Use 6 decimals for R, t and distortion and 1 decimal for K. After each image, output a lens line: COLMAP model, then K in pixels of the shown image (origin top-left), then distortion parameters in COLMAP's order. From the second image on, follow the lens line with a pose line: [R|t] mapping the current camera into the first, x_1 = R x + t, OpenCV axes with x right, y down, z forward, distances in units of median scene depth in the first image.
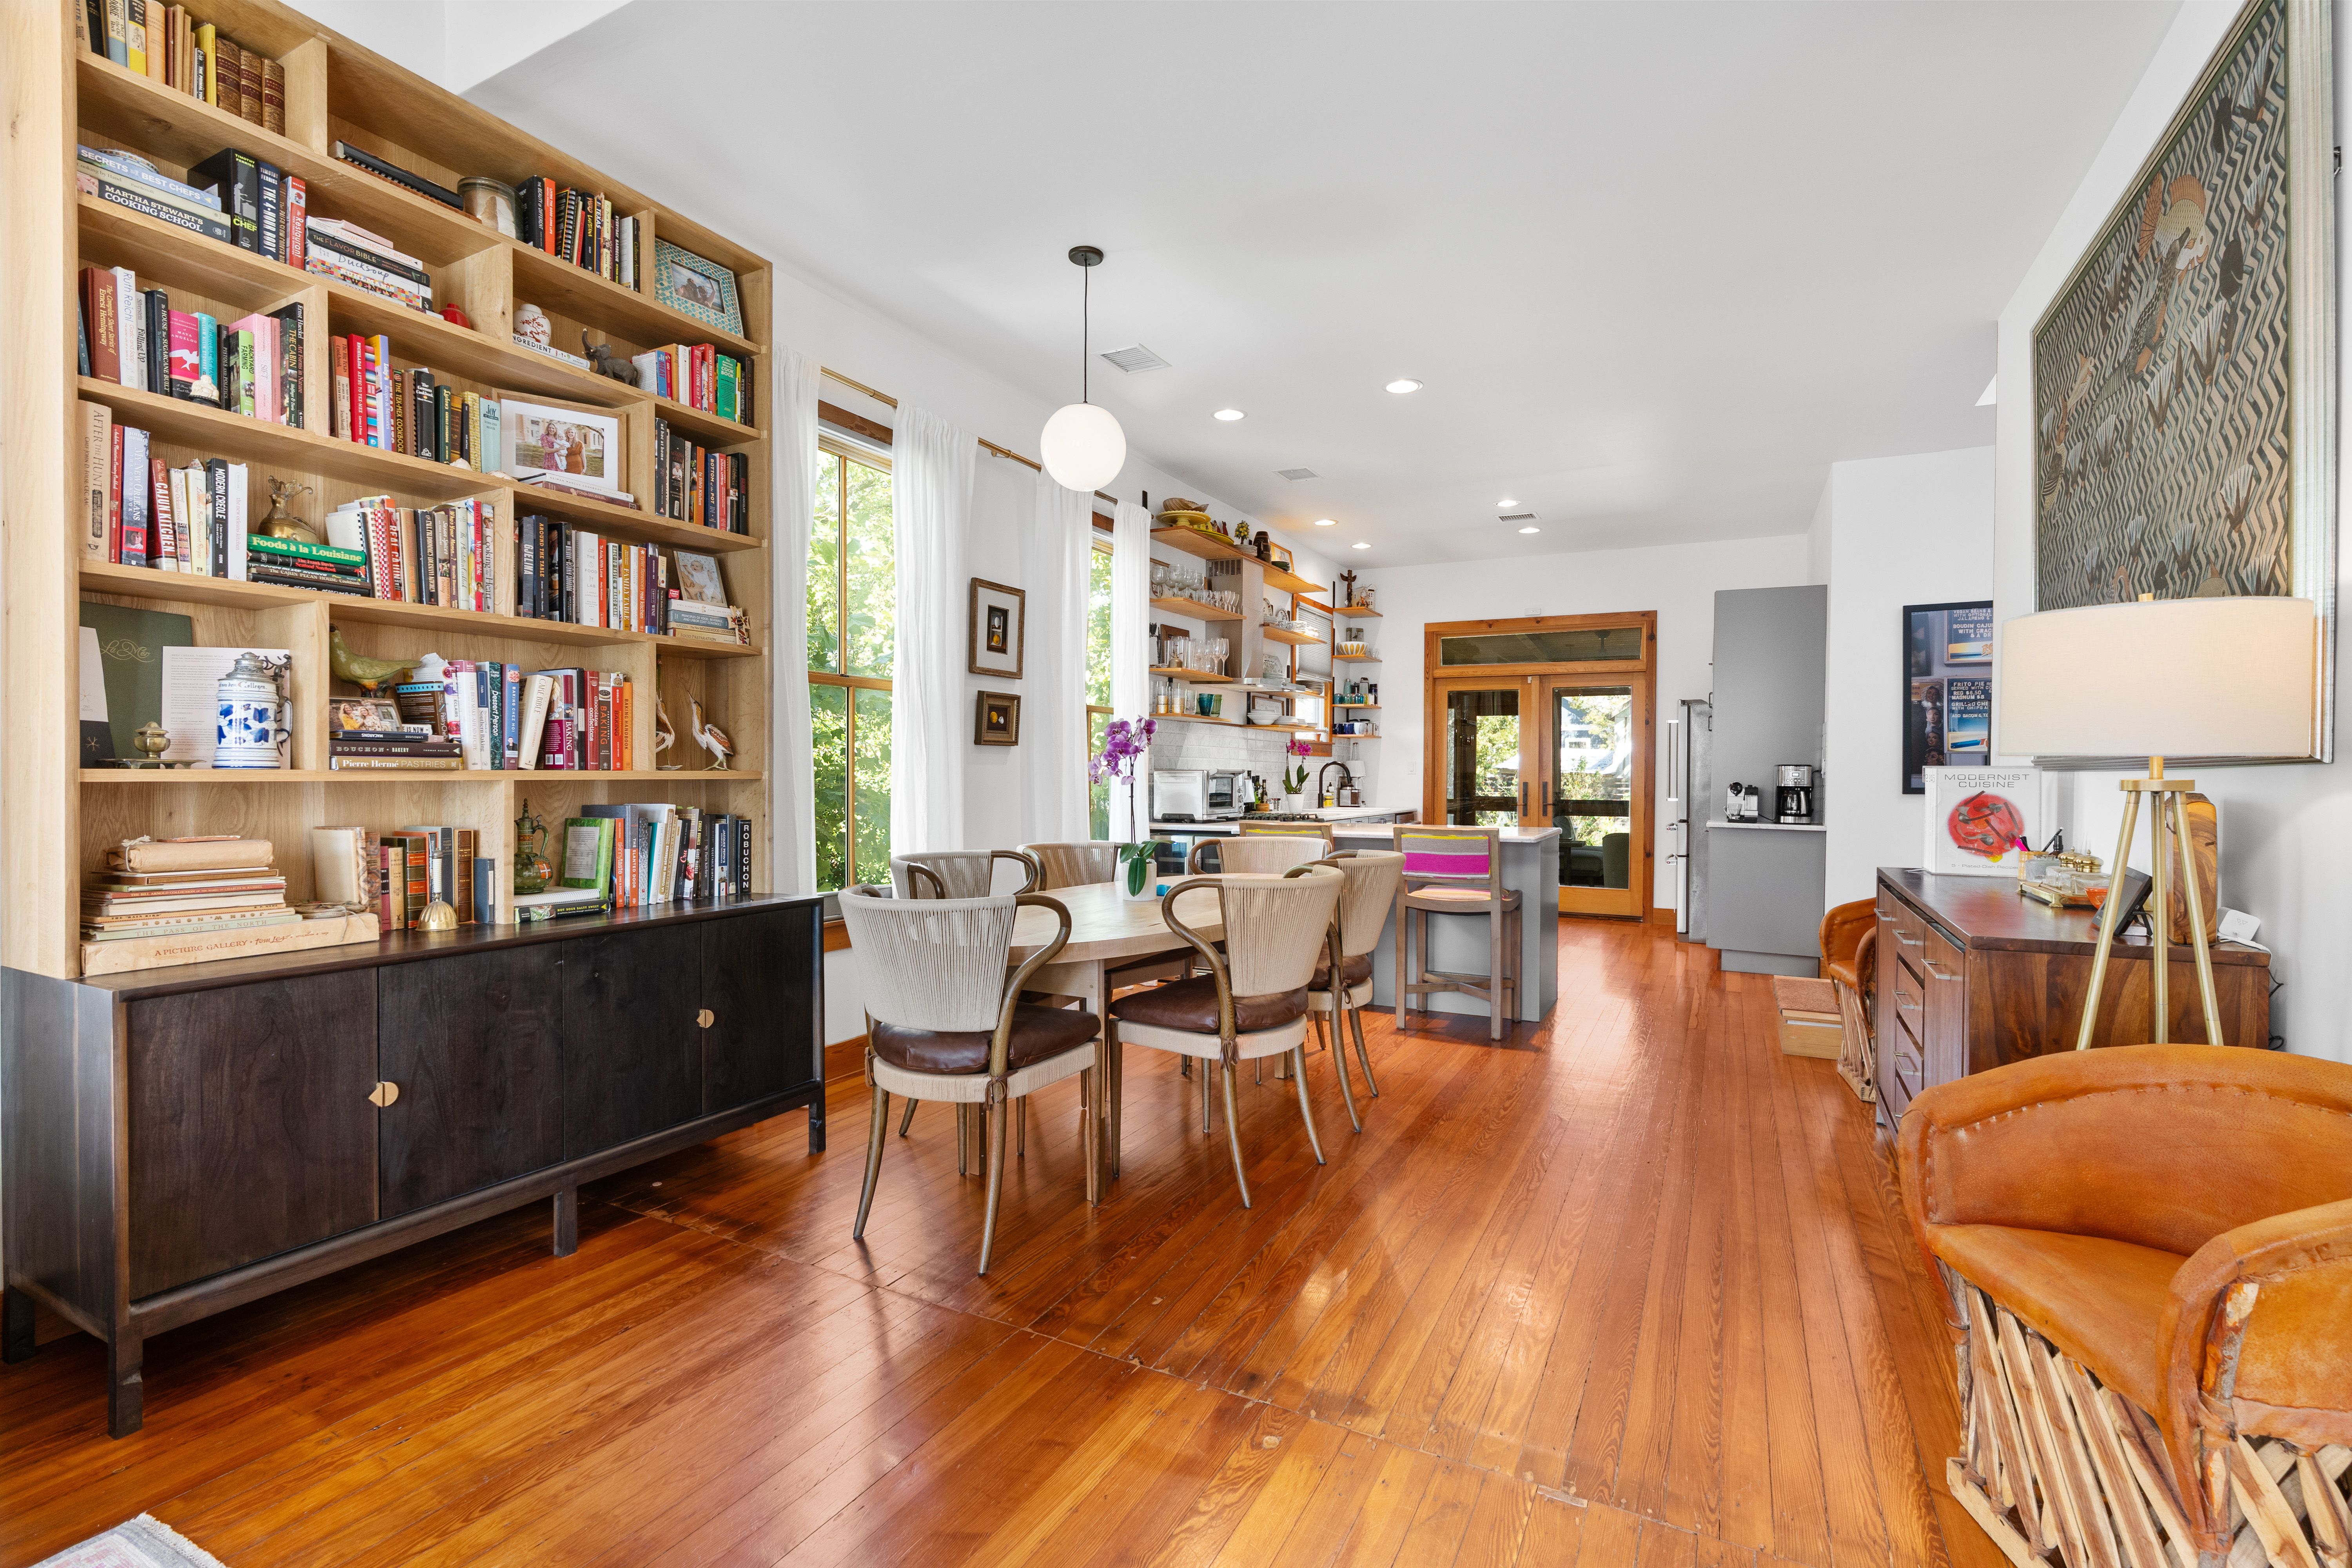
lens RADIAL K [[1081.7, 0, 1178.9], [0, 1081.7, 790.9], [0, 0, 1]] dist [-0.009875, 0.004529]
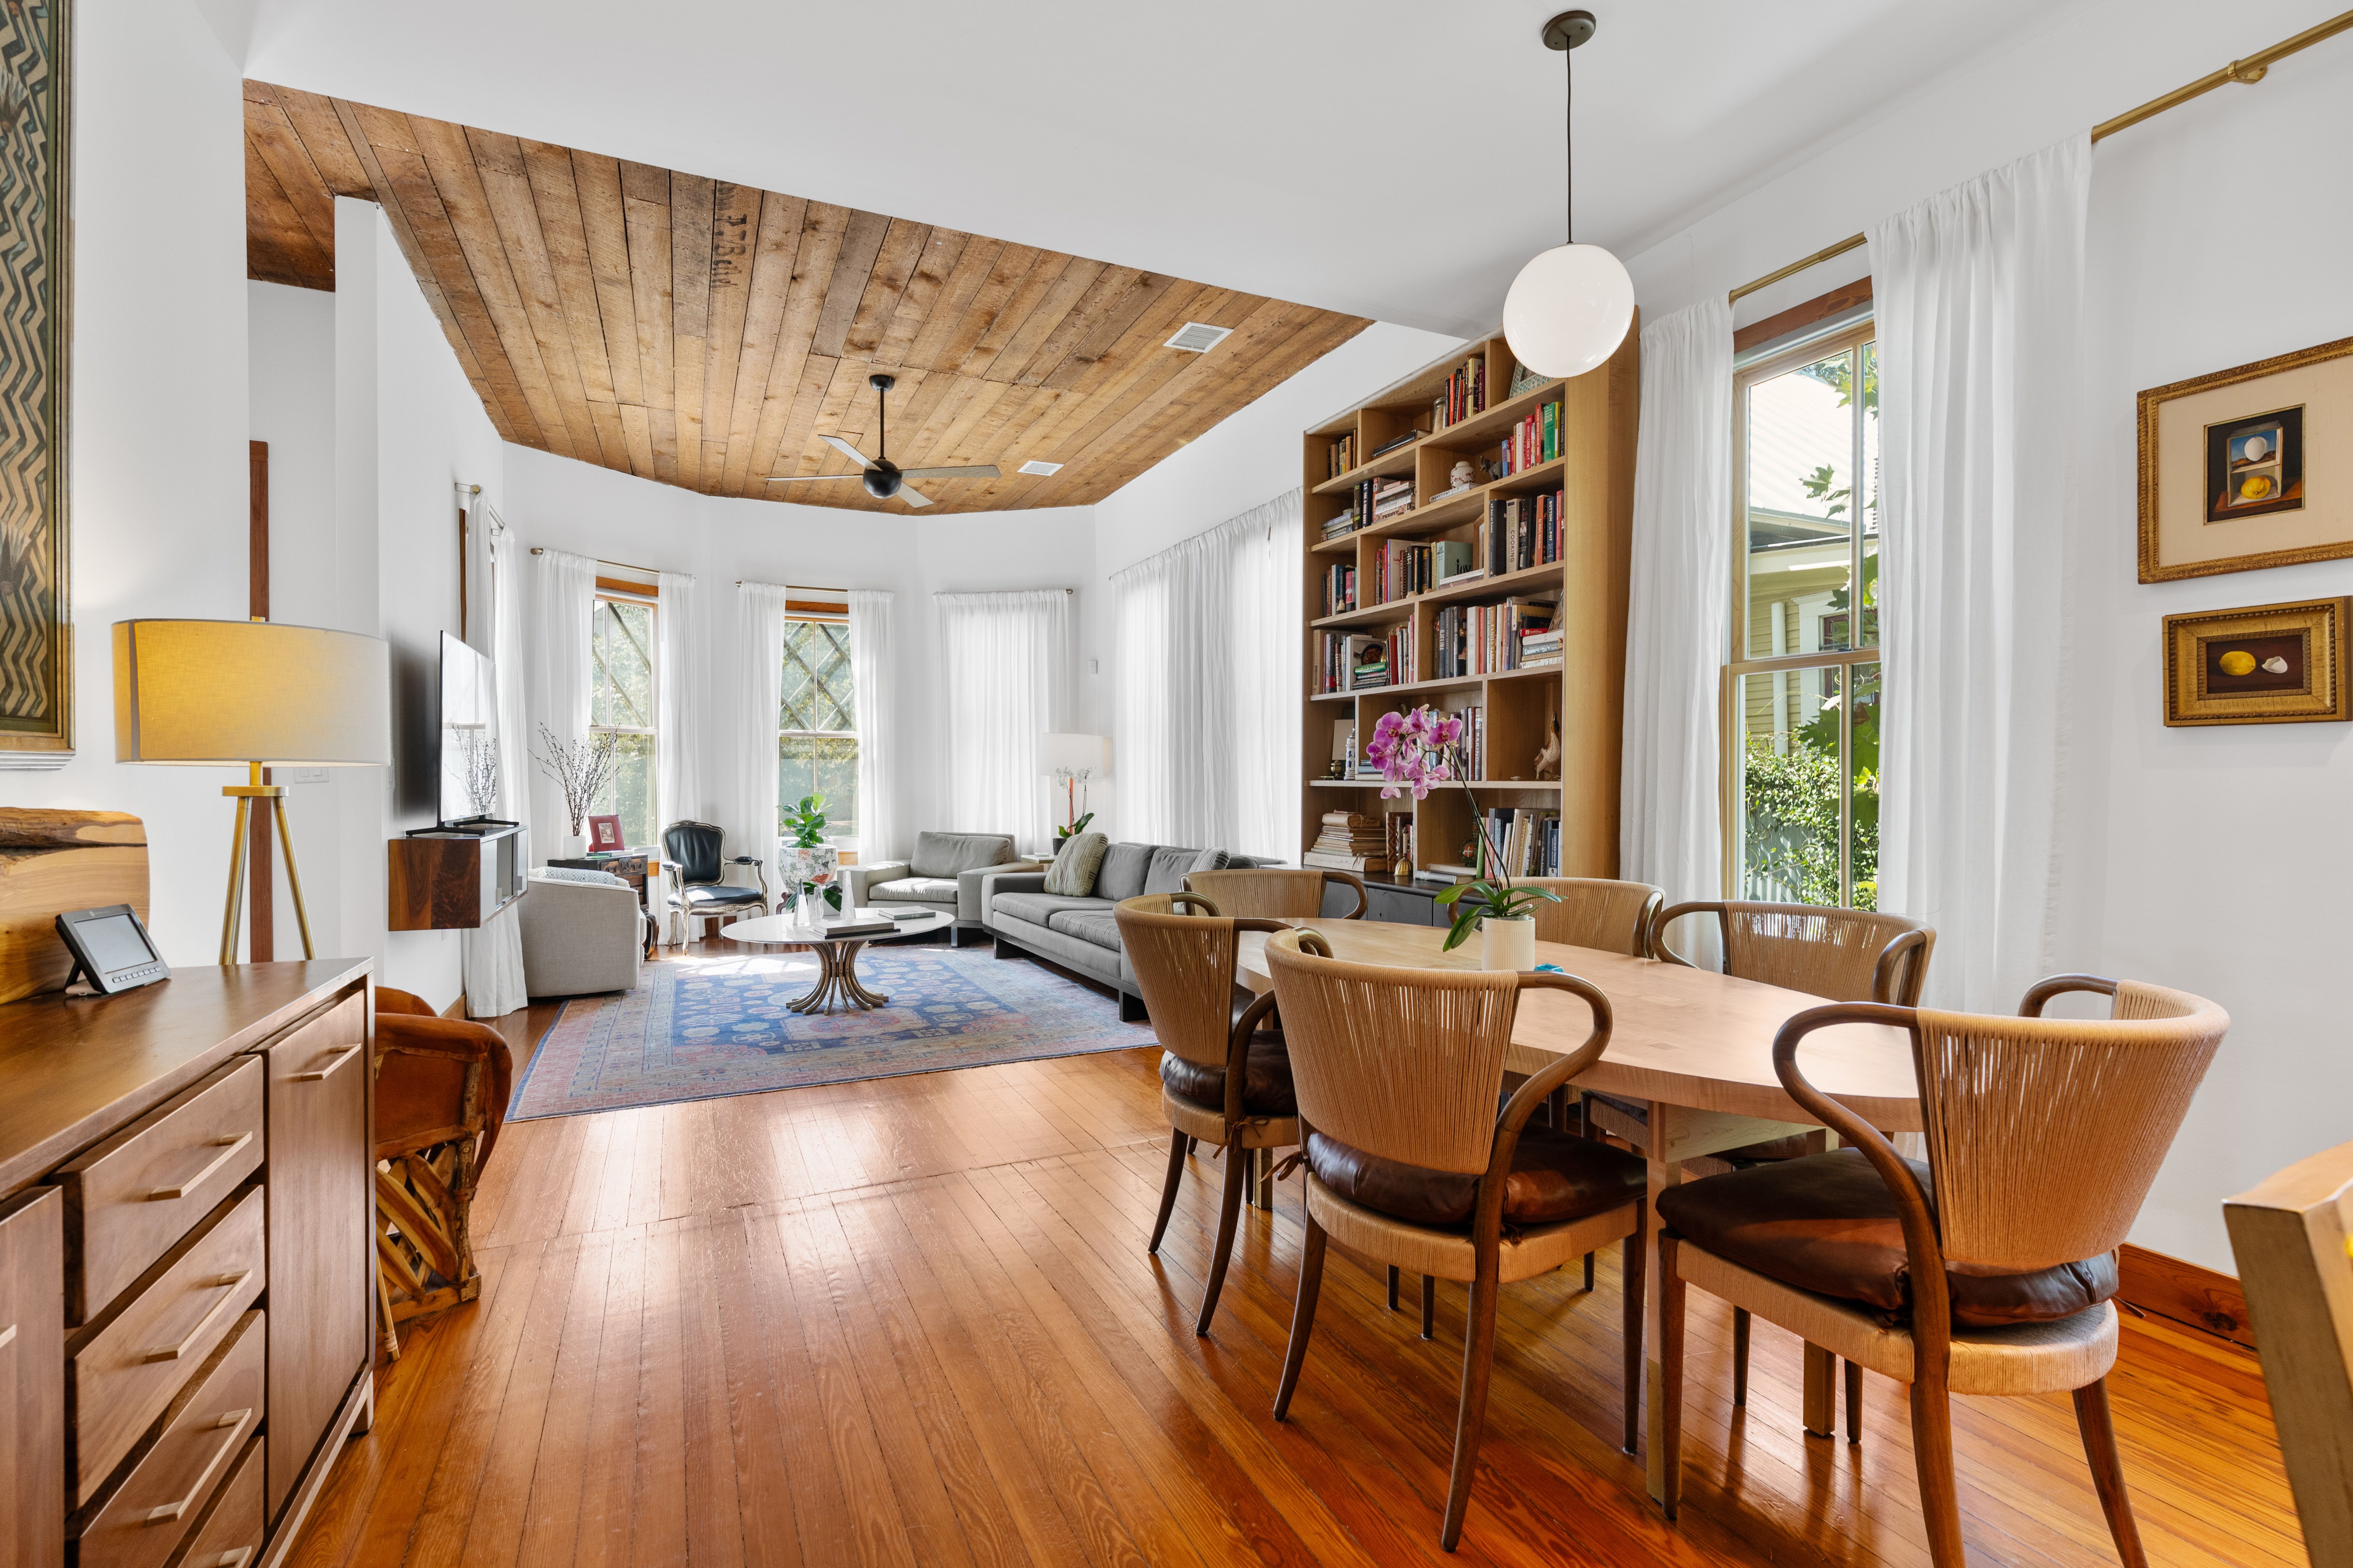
lens RADIAL K [[1082.0, 0, 1159.8], [0, 1082.0, 786.5], [0, 0, 1]] dist [-0.009875, 0.004529]
pose [[-0.617125, 0.003030, -0.786859, 0.336700], [-0.012409, 0.999831, 0.013582, -0.011277], [0.786767, 0.018146, -0.616983, 0.666263]]
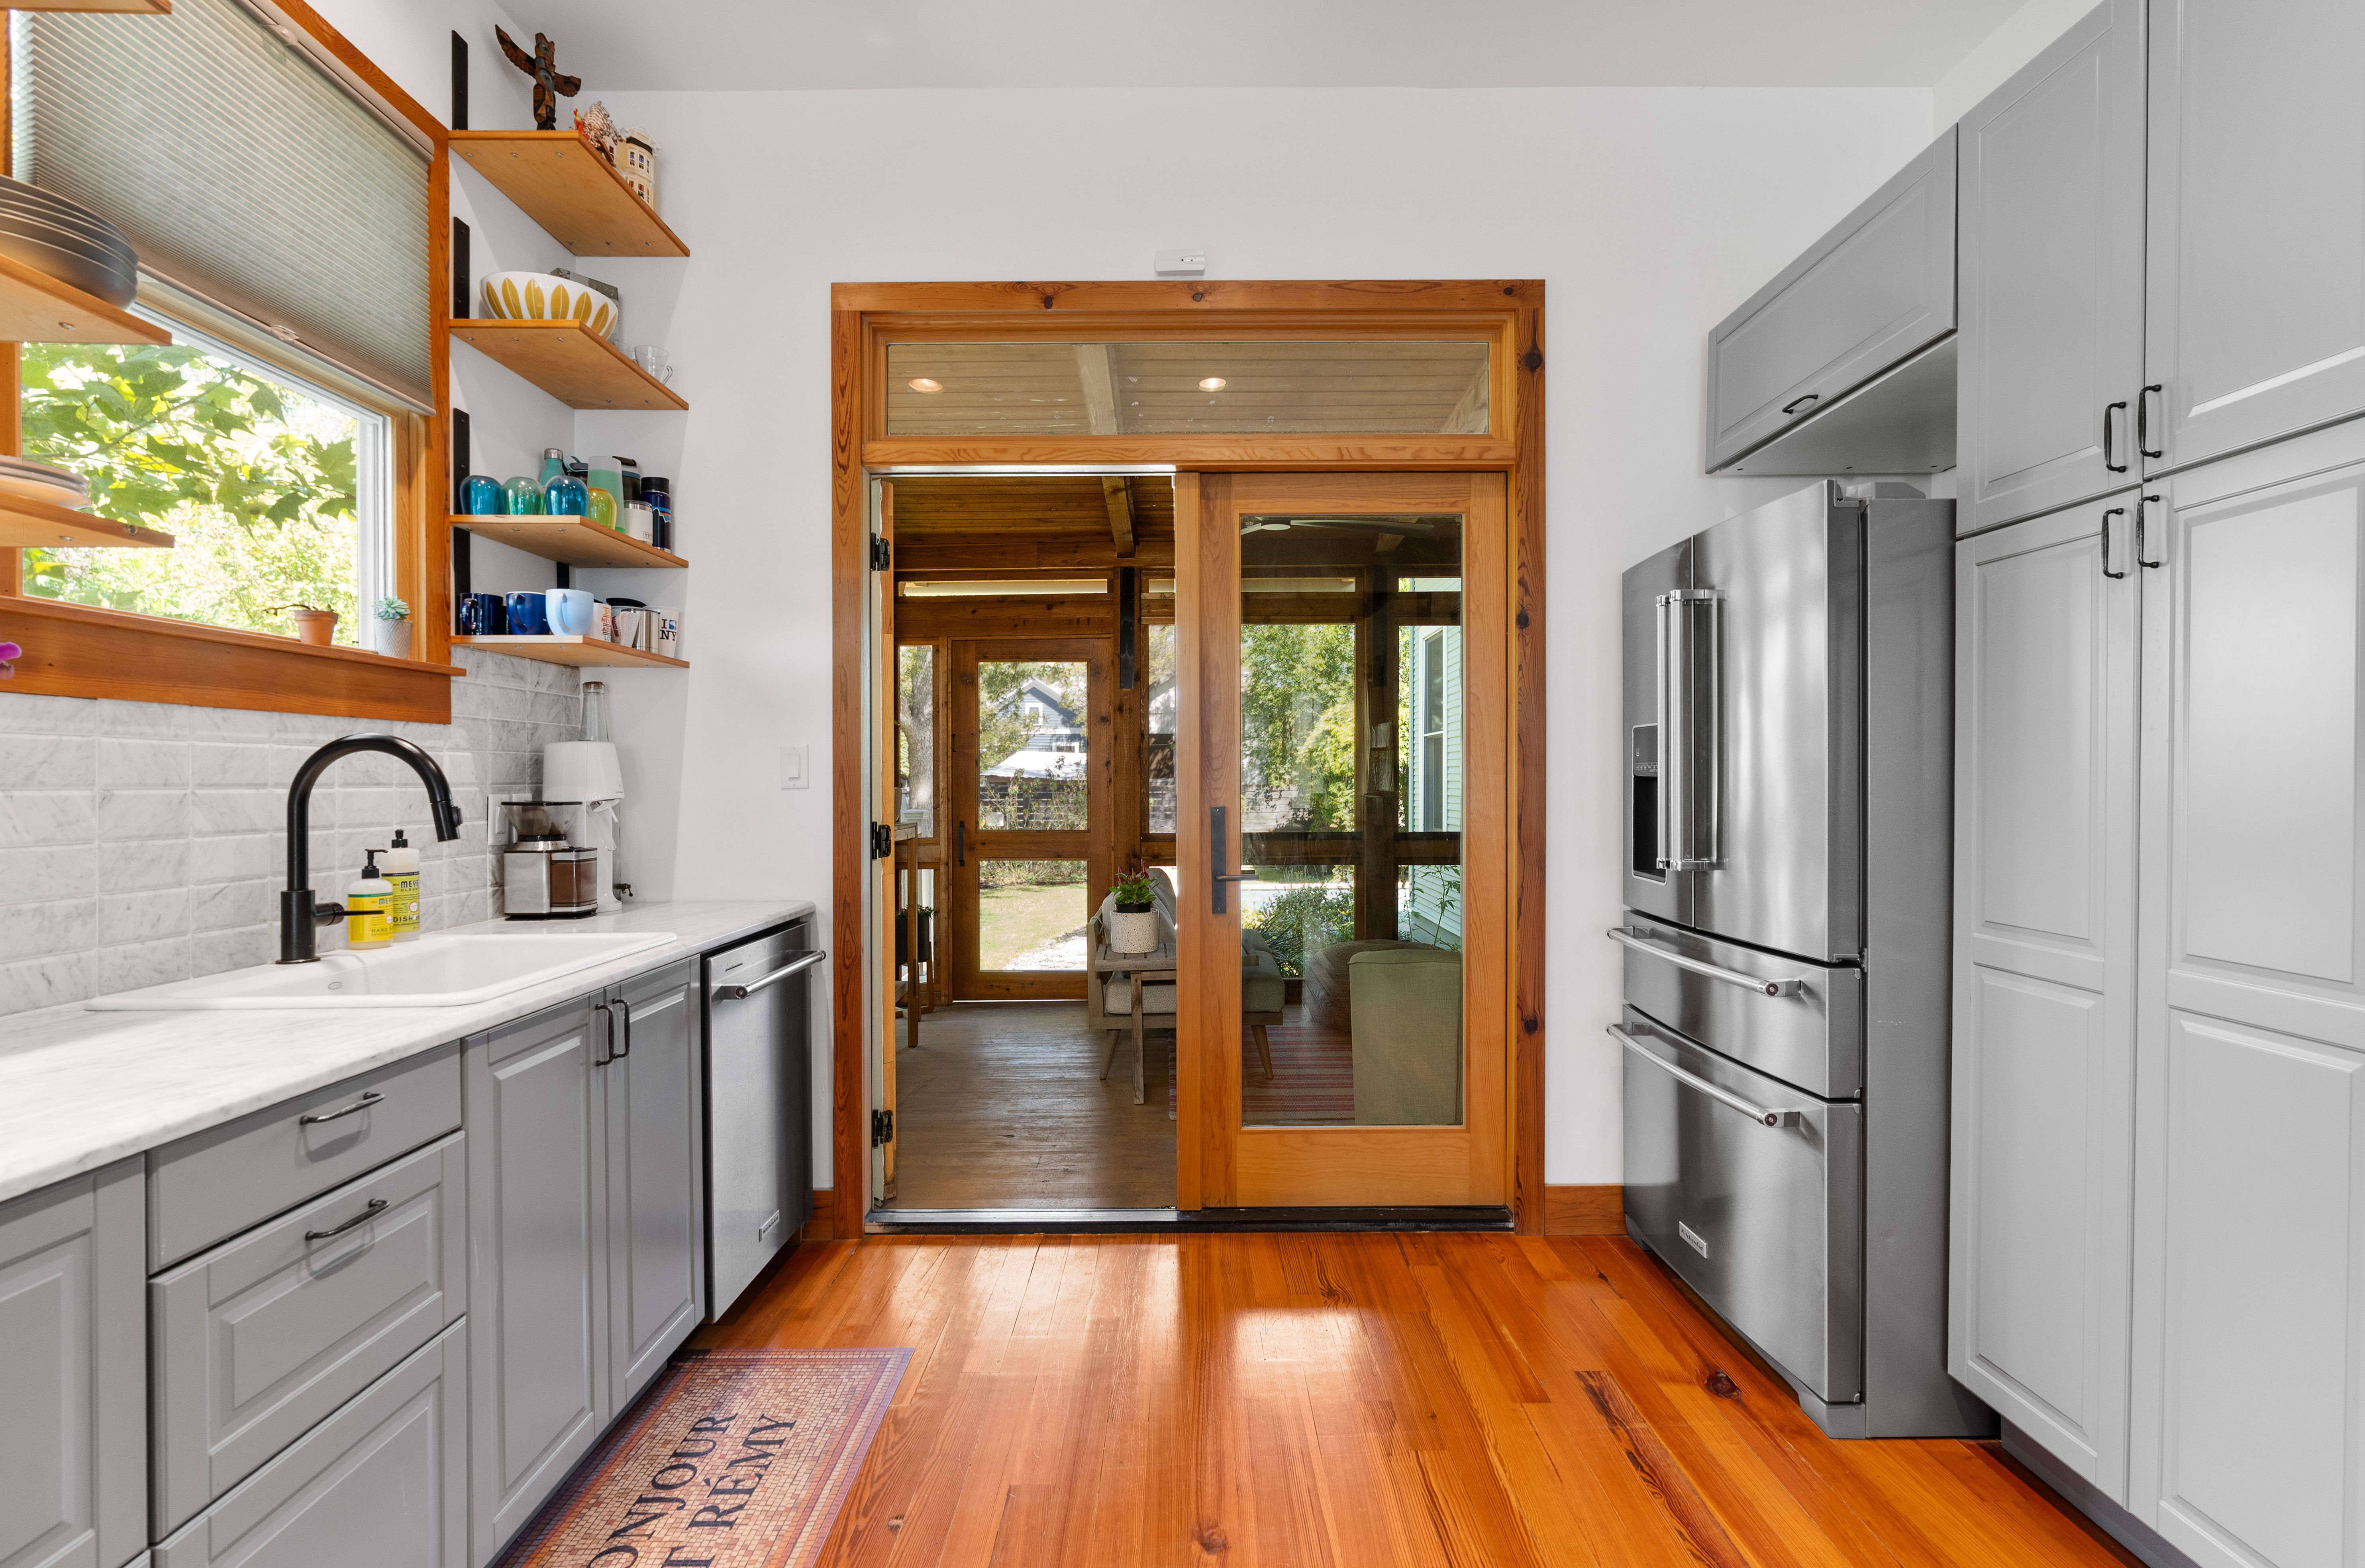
lens RADIAL K [[1087.6, 0, 1179.7], [0, 1087.6, 783.1], [0, 0, 1]] dist [-0.009875, 0.004529]
pose [[0.887757, -0.011248, 0.460175, 0.249043], [0.018435, 0.999768, -0.011127, -0.016890], [-0.459943, 0.018361, 0.887759, 0.995083]]
